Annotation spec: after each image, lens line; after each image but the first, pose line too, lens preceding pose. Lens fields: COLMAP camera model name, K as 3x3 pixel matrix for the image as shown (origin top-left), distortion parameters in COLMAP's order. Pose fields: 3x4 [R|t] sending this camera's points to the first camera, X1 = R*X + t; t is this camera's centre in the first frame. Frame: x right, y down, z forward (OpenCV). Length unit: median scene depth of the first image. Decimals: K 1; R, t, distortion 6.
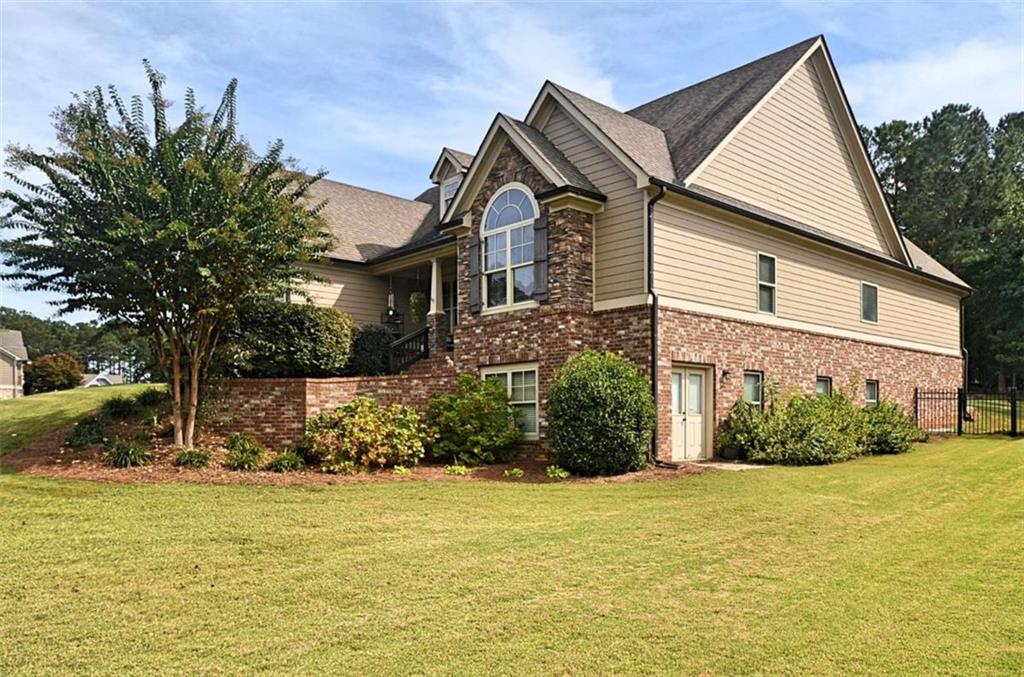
lens RADIAL K [[738.3, 0, 511.6], [0, 738.3, 378.1], [0, 0, 1]] dist [0.005819, 0.002961]
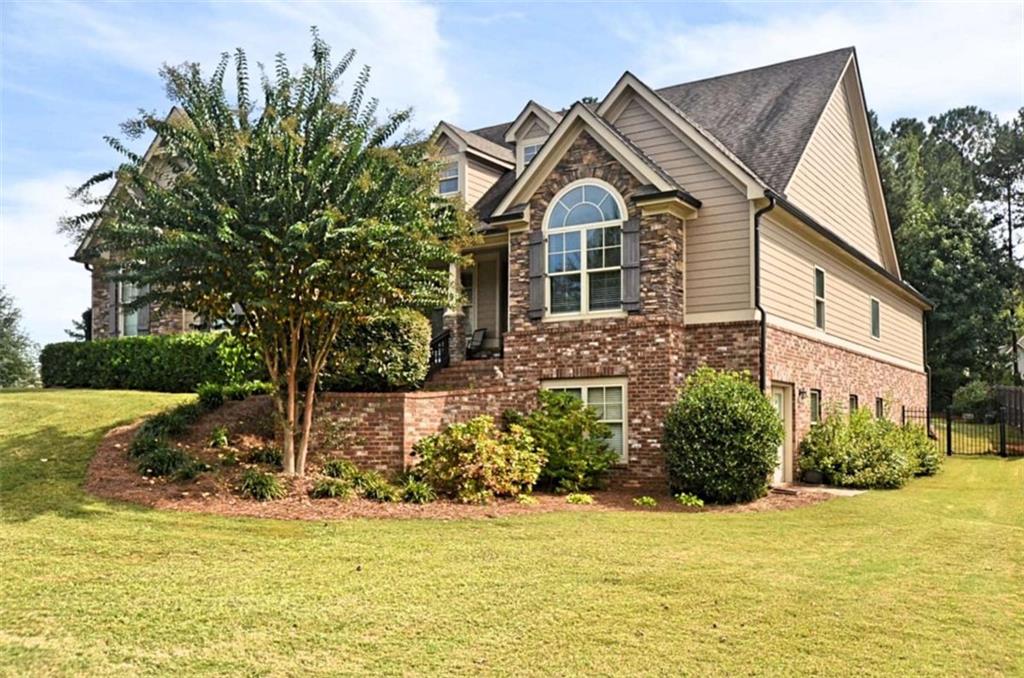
lens RADIAL K [[897.9, 0, 512.0], [0, 897.9, 339.0], [0, 0, 1]] dist [0.002313, -0.002916]
pose [[0.971310, 0.030860, 0.235806, -0.365199], [-0.020648, 0.998744, -0.045654, -0.015811], [-0.236919, 0.039475, 0.970727, -0.043770]]
